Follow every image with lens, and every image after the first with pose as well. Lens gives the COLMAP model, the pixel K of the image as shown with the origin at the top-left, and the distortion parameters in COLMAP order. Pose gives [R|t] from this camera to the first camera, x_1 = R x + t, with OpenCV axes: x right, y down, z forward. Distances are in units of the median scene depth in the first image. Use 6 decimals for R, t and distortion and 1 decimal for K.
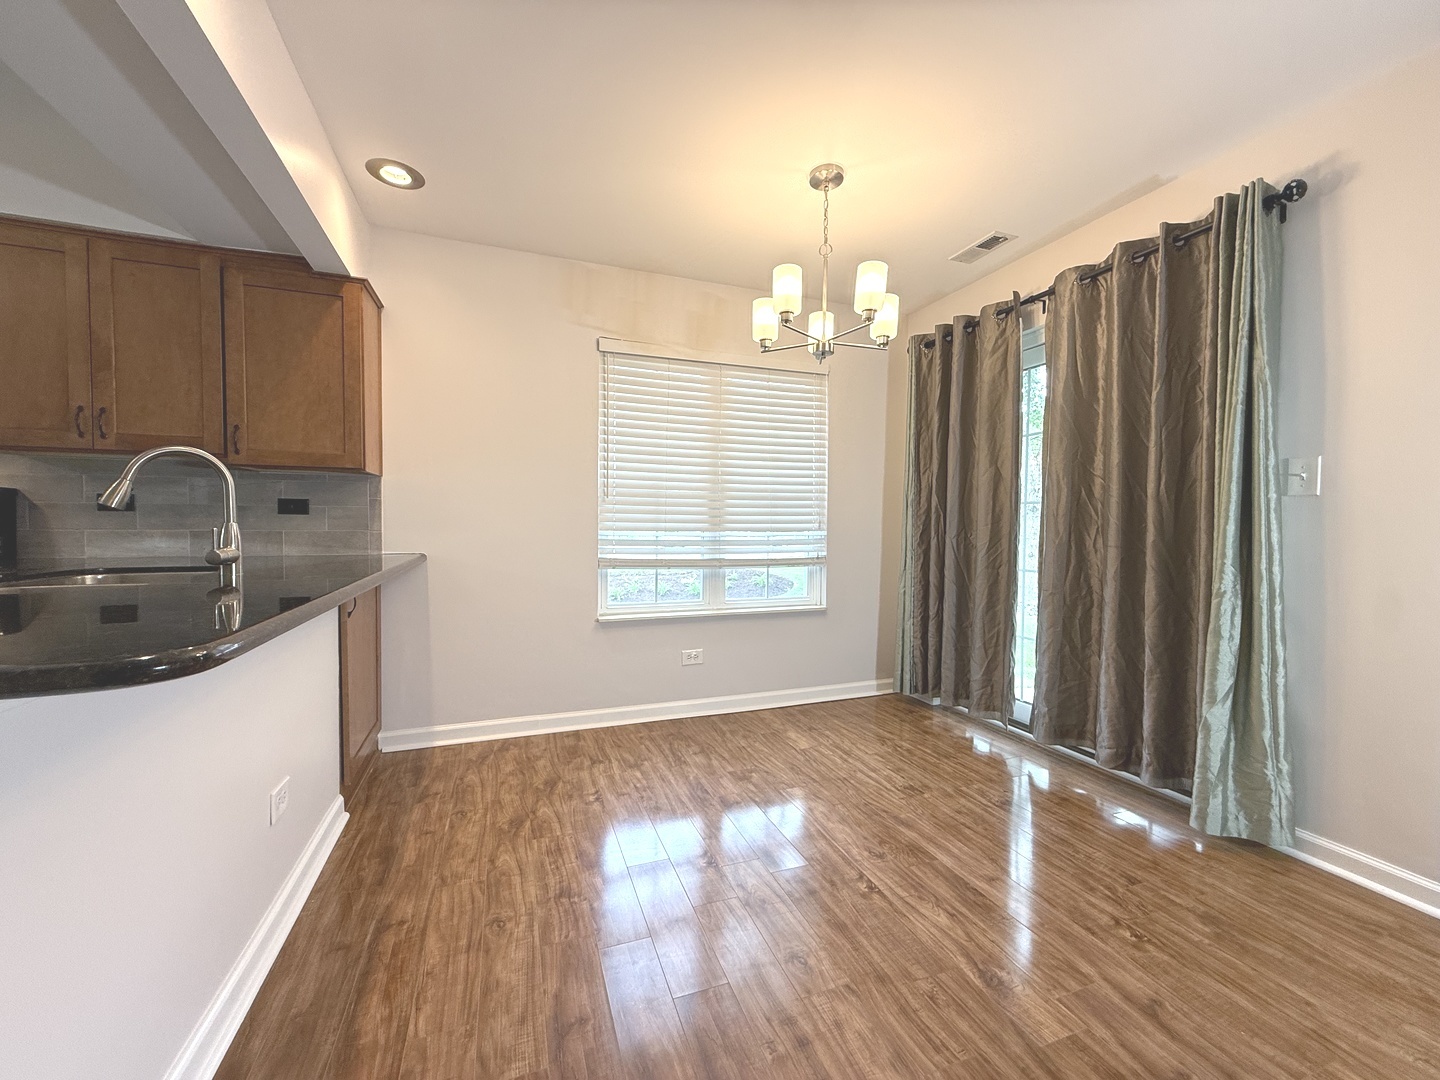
lens RADIAL K [[573.6, 0, 720.0], [0, 573.6, 540.0], [0, 0, 1]] dist [0.000721, -0.000228]
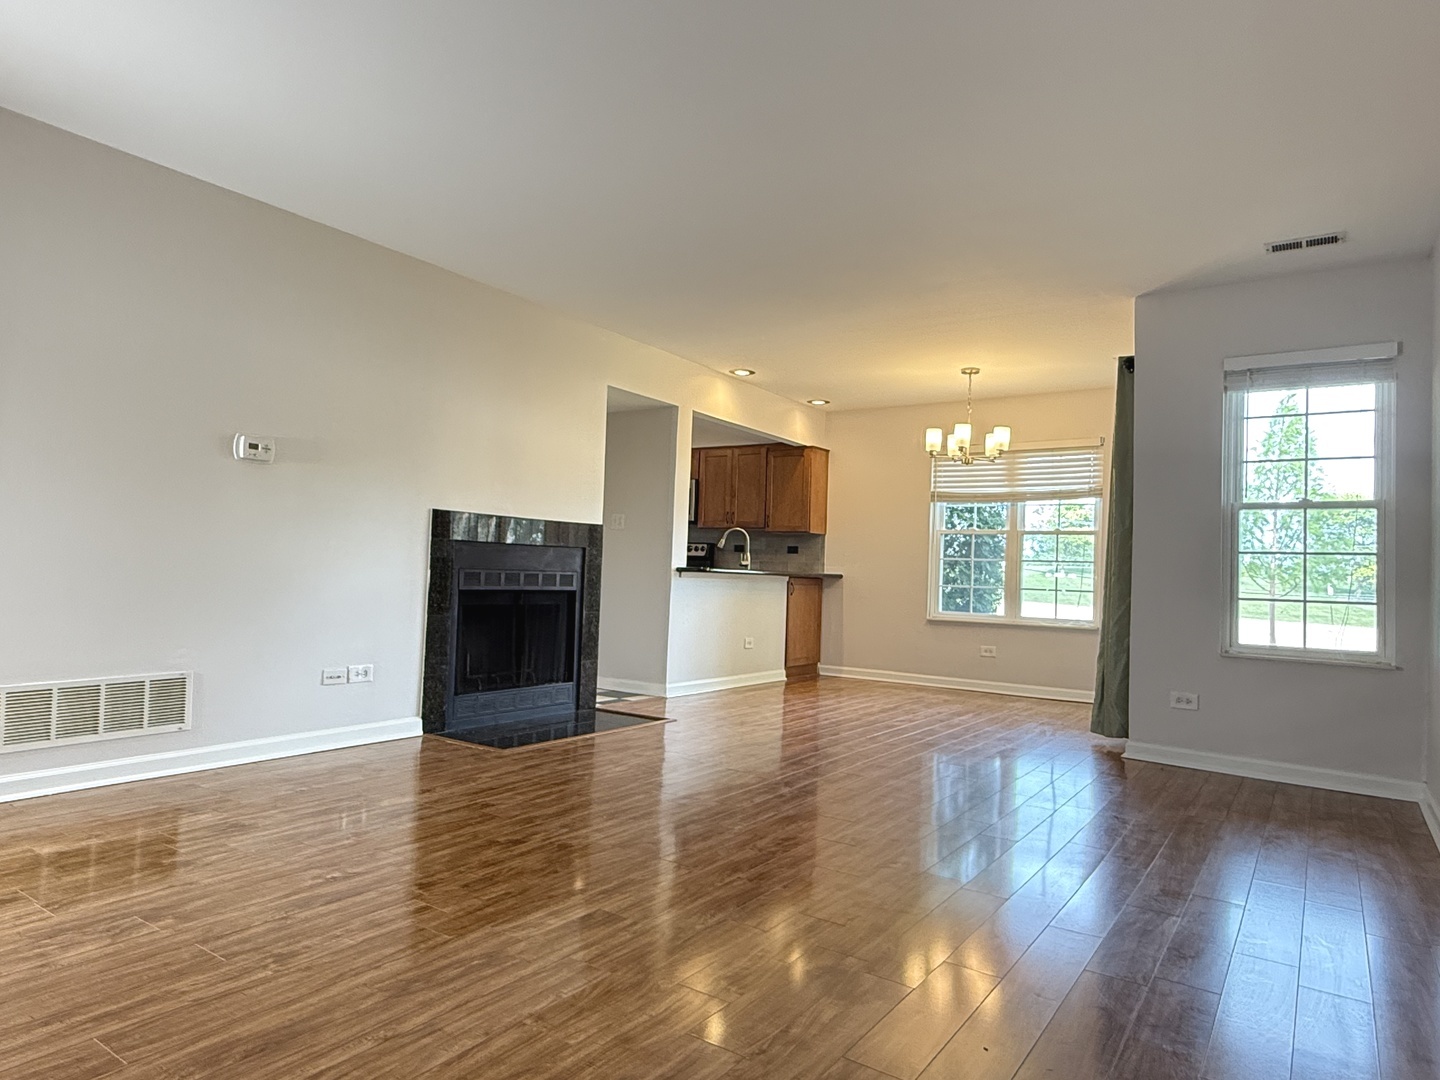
lens RADIAL K [[890.5, 0, 720.0], [0, 890.5, 540.0], [0, 0, 1]] dist [0.001573, -0.002225]
pose [[0.574290, -0.016544, -0.818485, 1.903632], [-0.048328, 0.997367, -0.054069, 0.102983], [0.817224, 0.070607, 0.571978, -1.176151]]
